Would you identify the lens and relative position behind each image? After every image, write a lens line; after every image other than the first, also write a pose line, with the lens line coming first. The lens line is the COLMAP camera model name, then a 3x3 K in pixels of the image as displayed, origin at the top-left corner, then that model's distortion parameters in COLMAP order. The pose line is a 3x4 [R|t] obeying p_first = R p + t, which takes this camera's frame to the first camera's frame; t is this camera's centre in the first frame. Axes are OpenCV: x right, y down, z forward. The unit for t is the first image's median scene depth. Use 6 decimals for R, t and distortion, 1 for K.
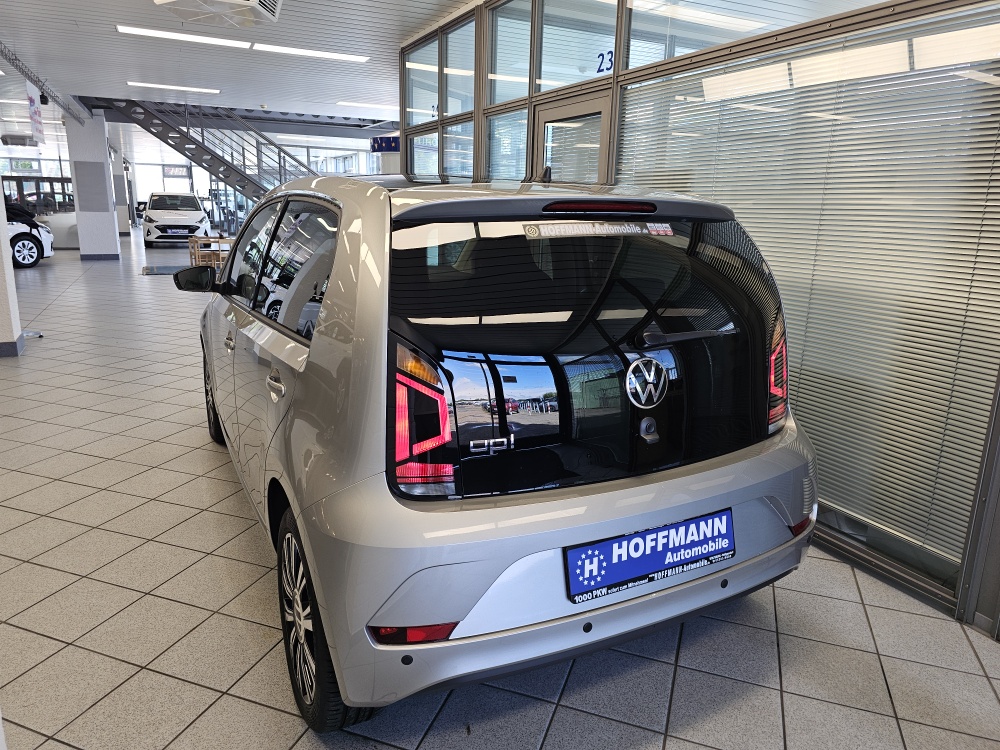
lens RADIAL K [[698.2, 0, 500.0], [0, 698.2, 375.0], [0, 0, 1]] dist [0.039464, -0.004565]
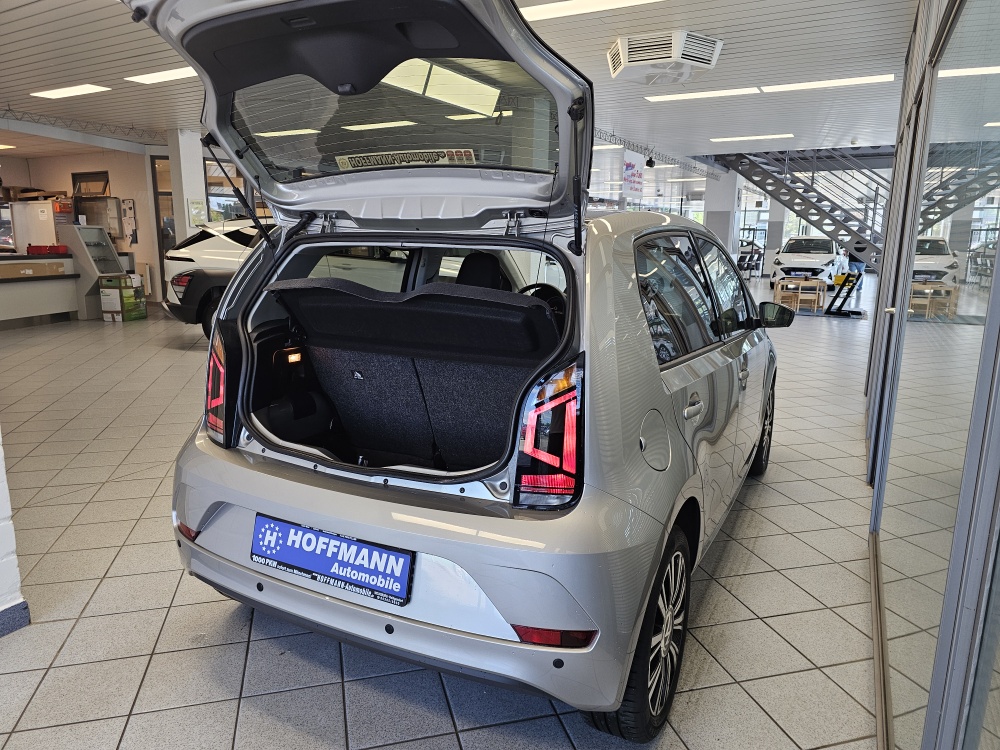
lens RADIAL K [[685.7, 0, 467.8], [0, 685.7, 378.7], [0, 0, 1]] dist [0.039232, -0.001493]
pose [[0.555650, 0.158362, -0.816195, 1.129786], [-0.201766, 0.978031, 0.052404, -0.102569], [0.806562, 0.135563, 0.575395, 0.539888]]
